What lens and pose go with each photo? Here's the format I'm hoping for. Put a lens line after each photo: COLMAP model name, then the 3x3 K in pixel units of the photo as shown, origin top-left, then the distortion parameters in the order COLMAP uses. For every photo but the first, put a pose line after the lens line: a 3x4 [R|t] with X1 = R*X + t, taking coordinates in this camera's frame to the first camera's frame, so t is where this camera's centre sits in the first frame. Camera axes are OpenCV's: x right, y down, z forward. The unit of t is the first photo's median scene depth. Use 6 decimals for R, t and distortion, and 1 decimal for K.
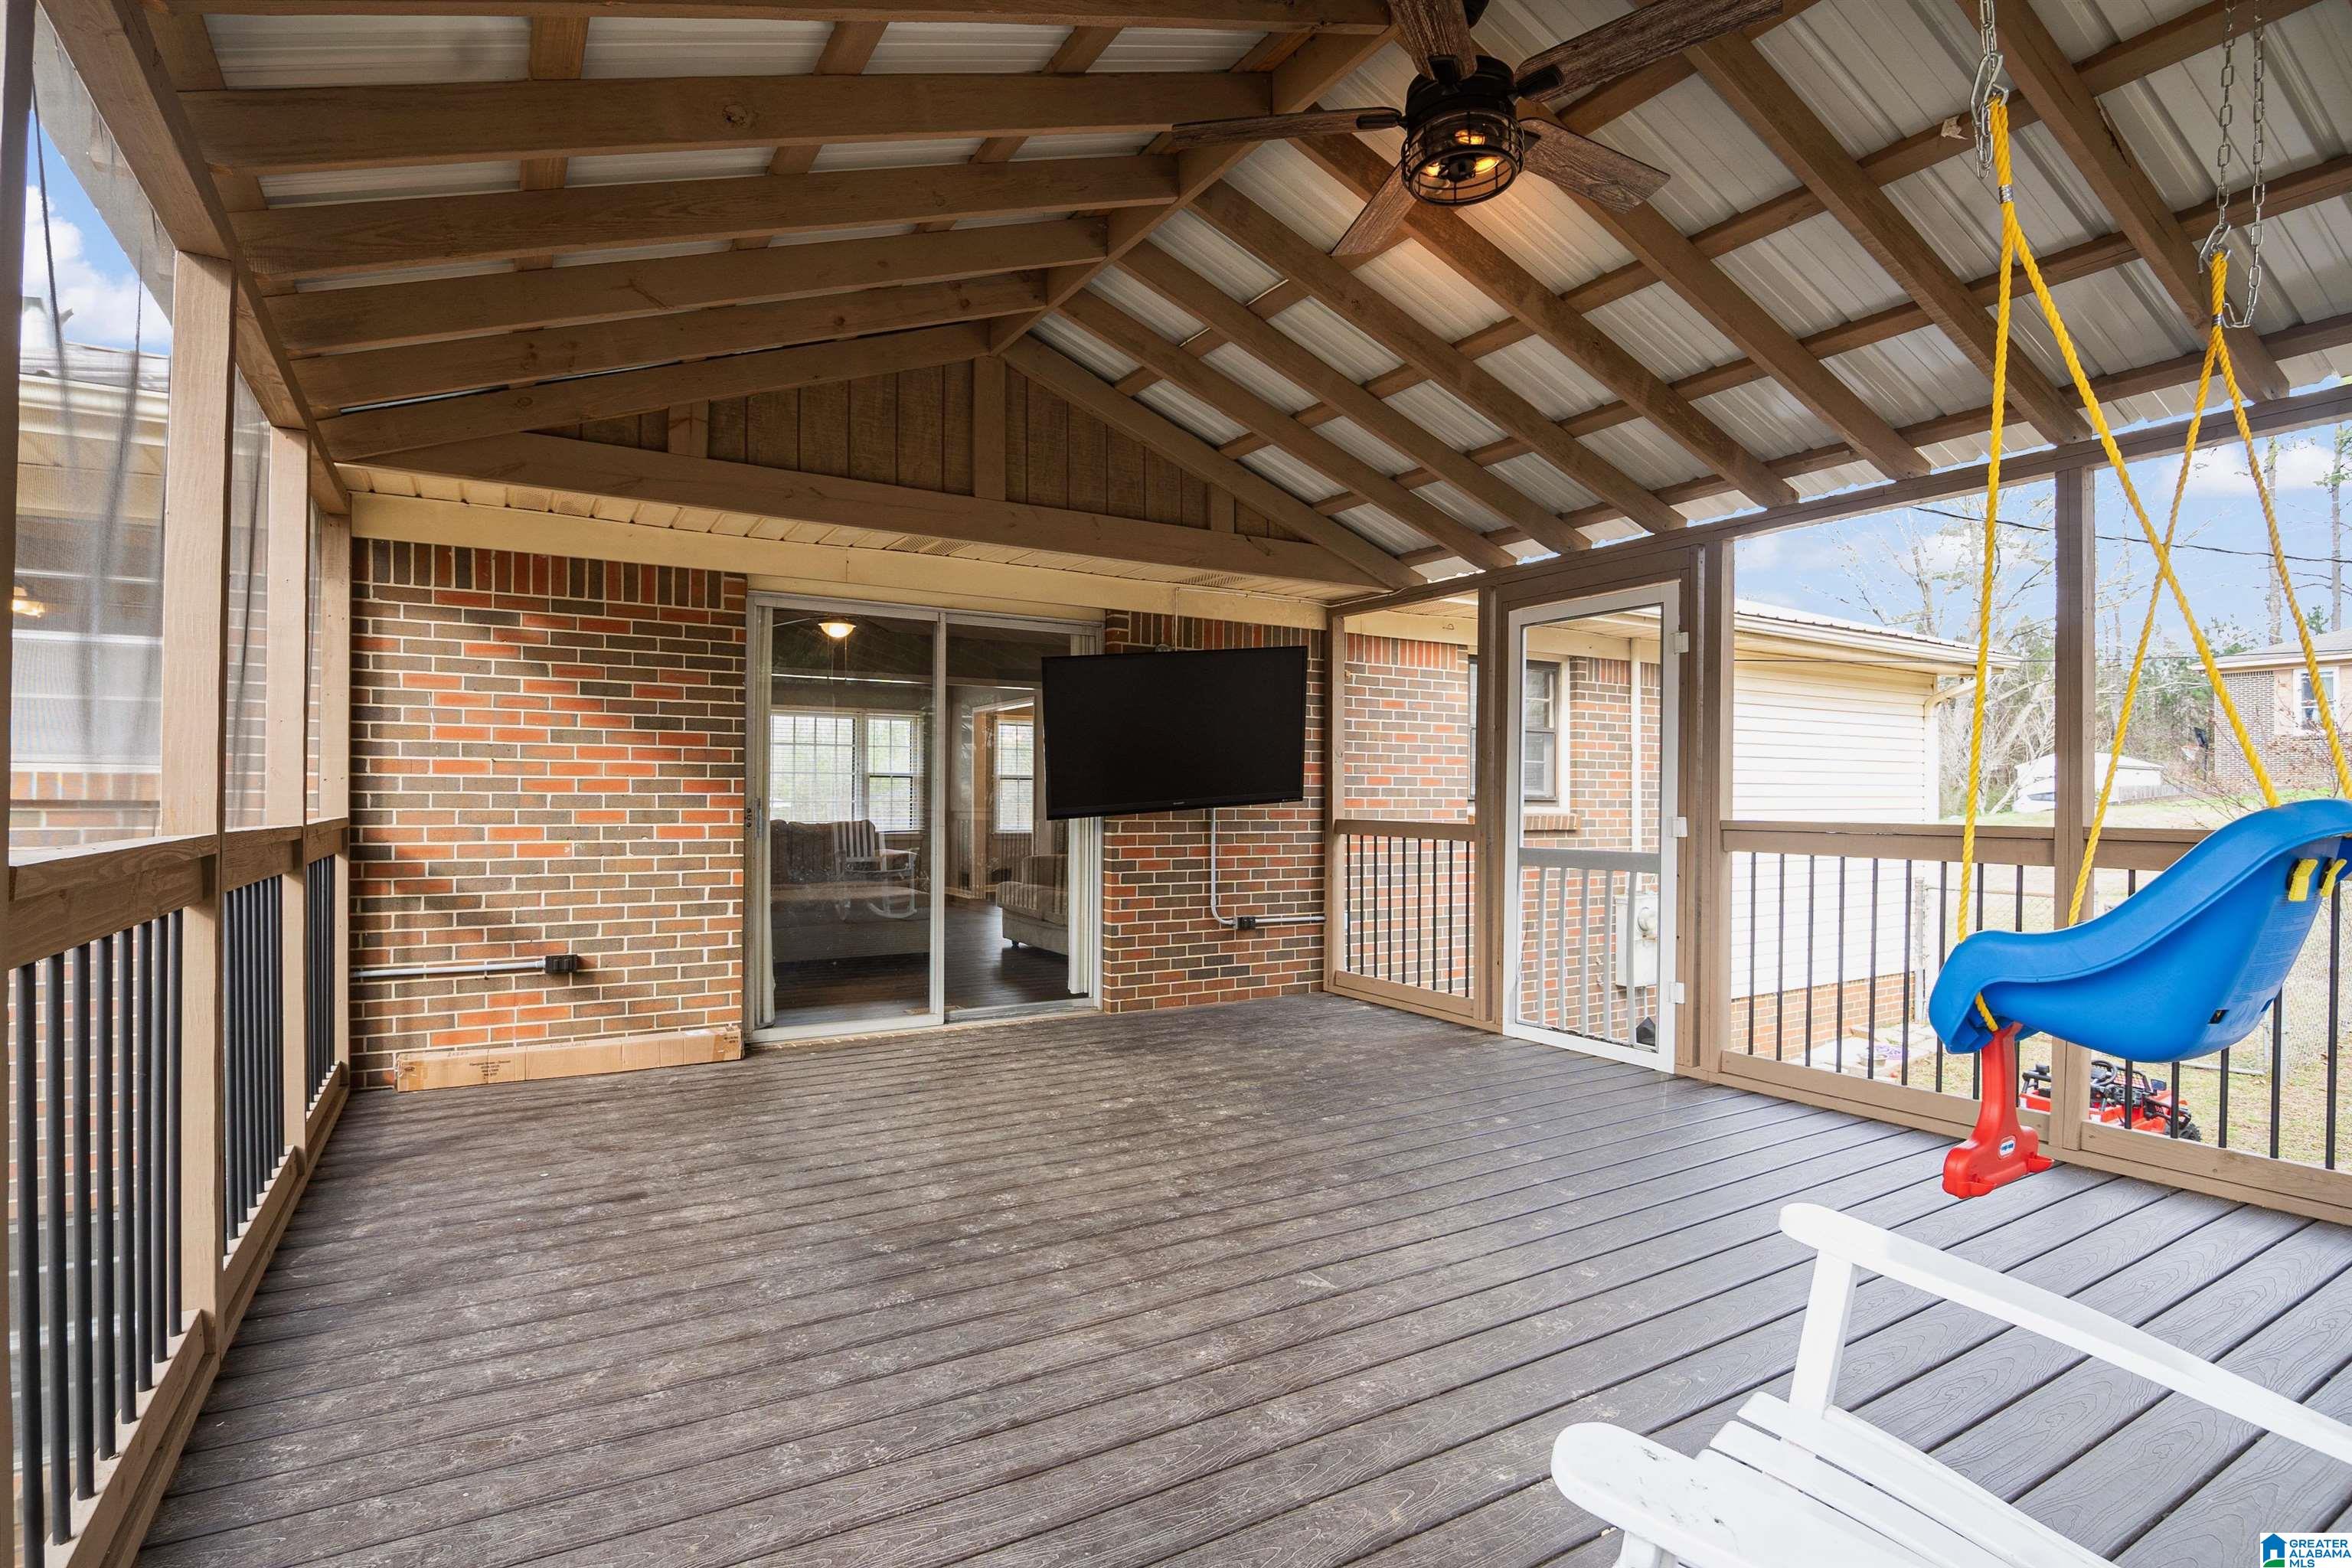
lens RADIAL K [[1154.7, 0, 1172.3], [0, 1154.7, 774.7], [0, 0, 1]] dist [-0.016314, -0.002554]
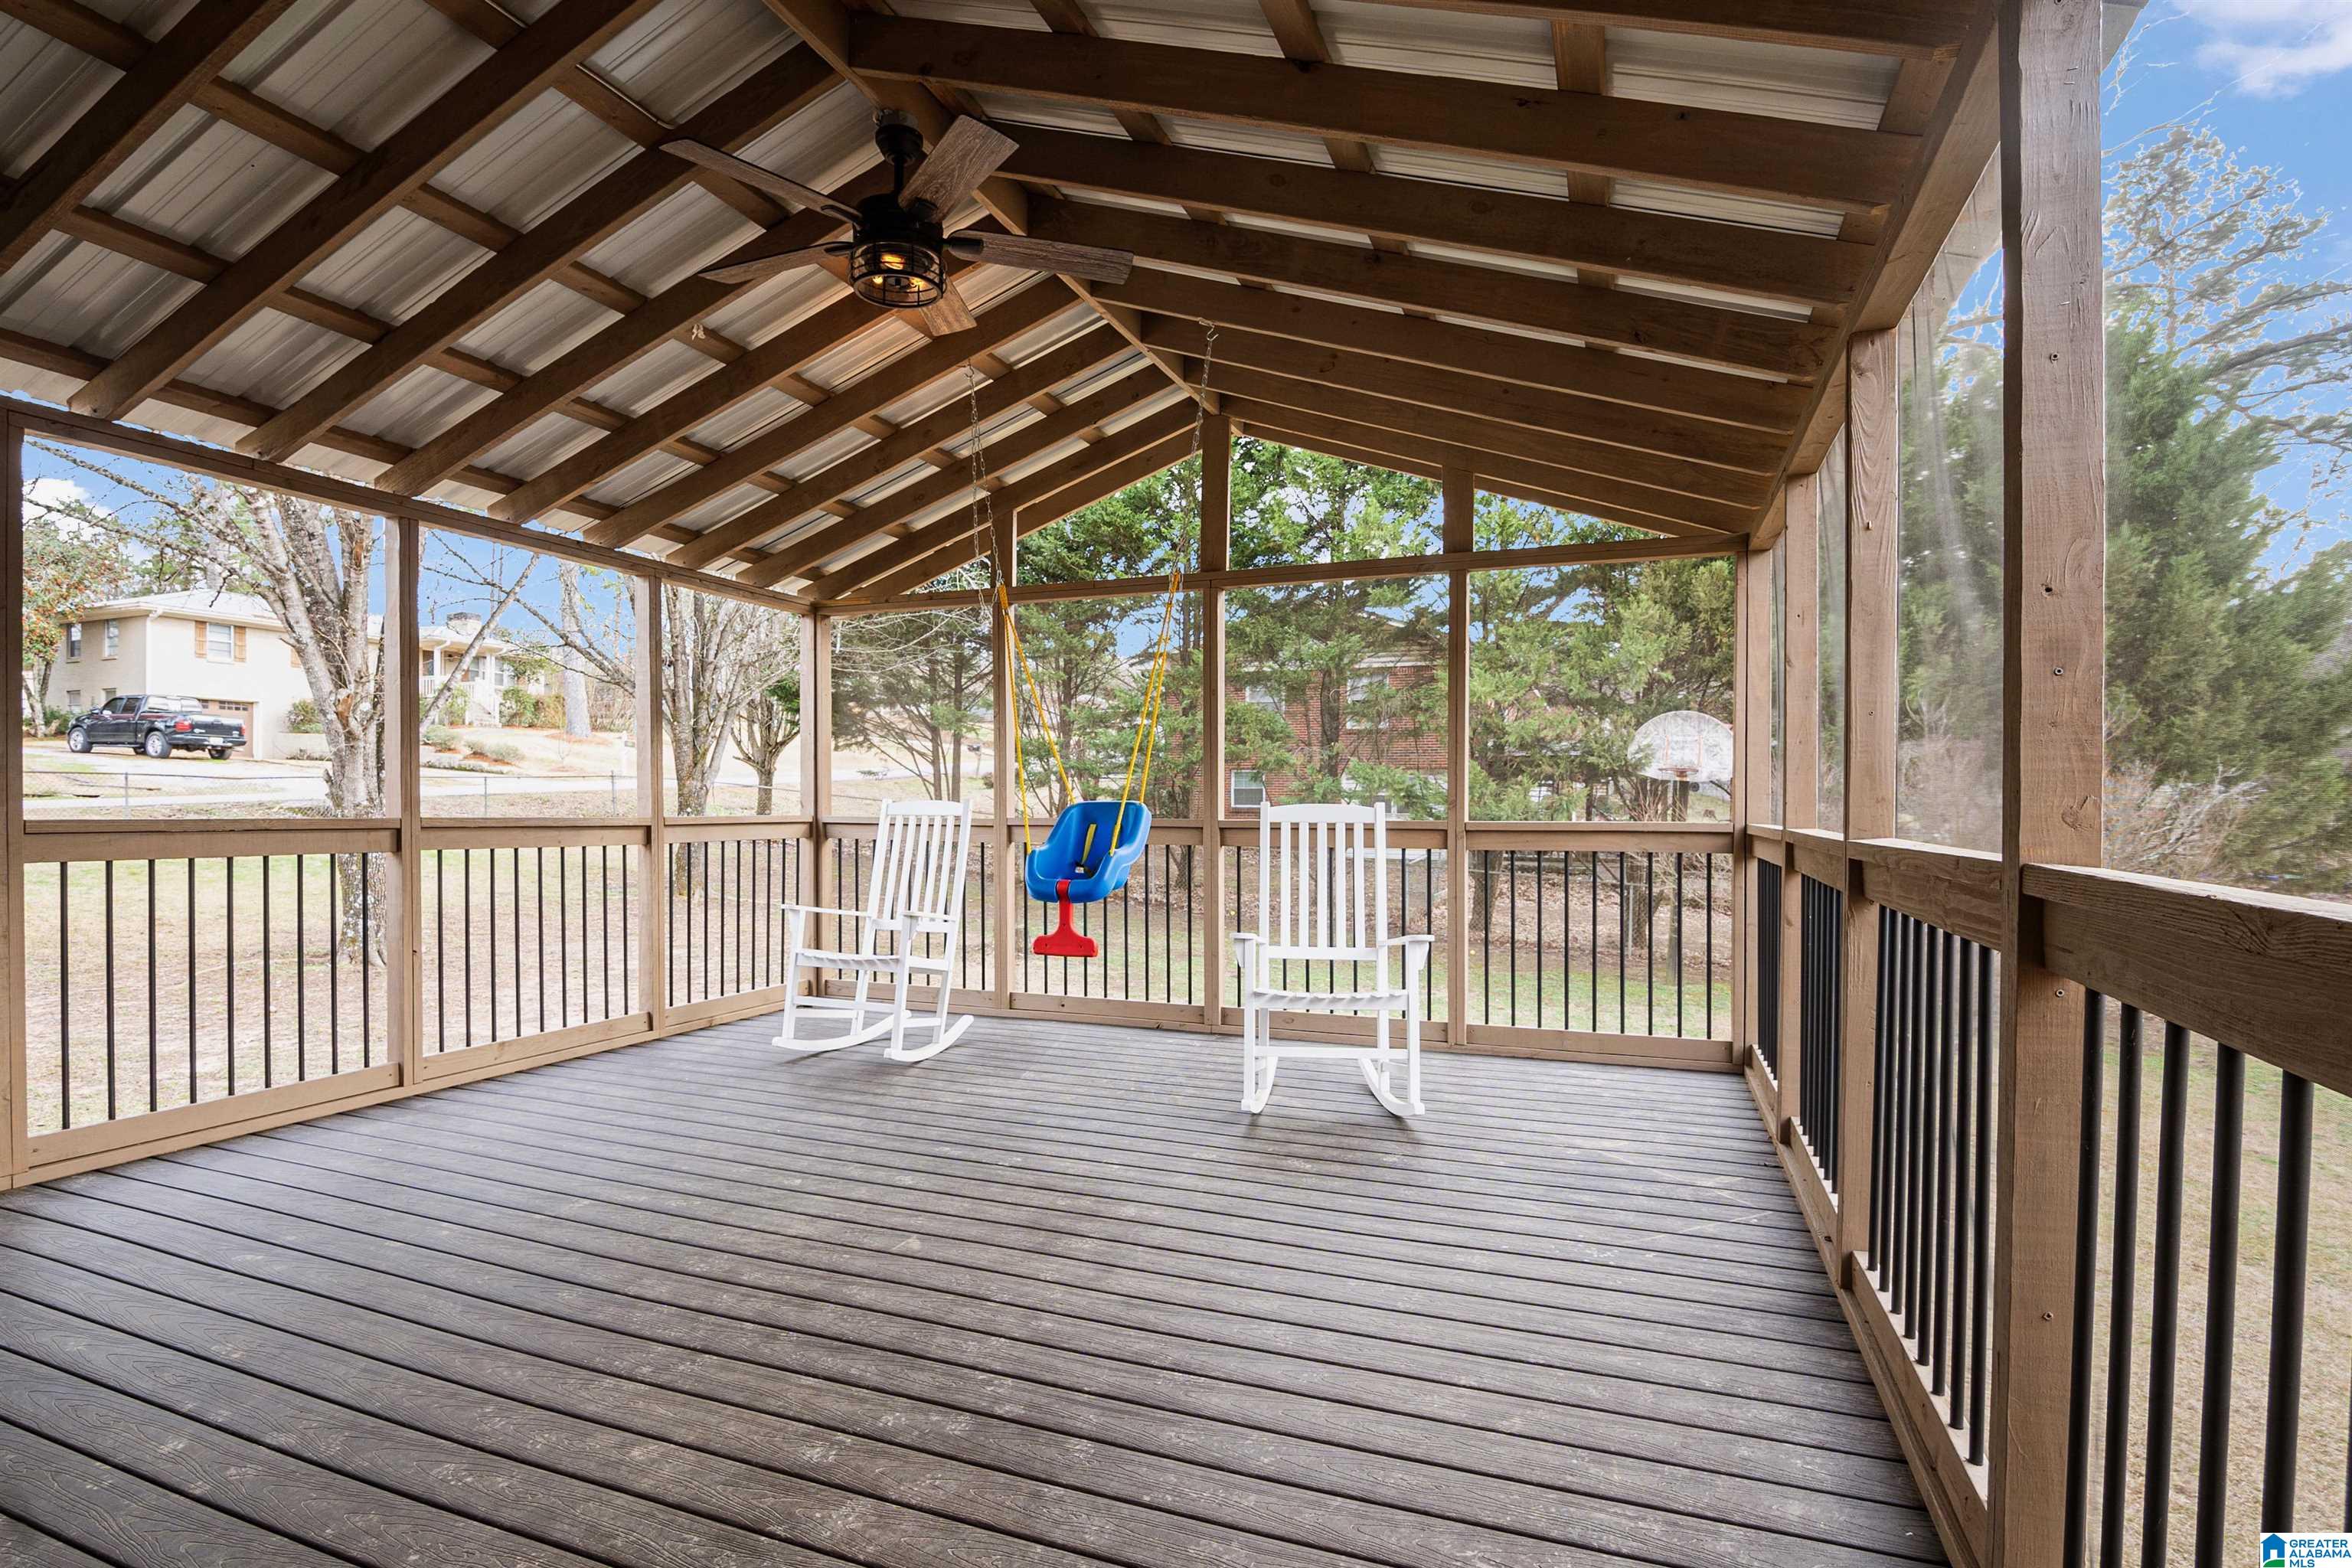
lens RADIAL K [[1154.7, 0, 1166.5], [0, 1154.7, 799.3], [0, 0, 1]] dist [-0.016314, -0.002554]
pose [[-0.611170, -0.004711, 0.791485, -0.660004], [-0.033864, 0.999222, -0.020202, 0.021982], [-0.790775, -0.039150, -0.610854, 1.104818]]
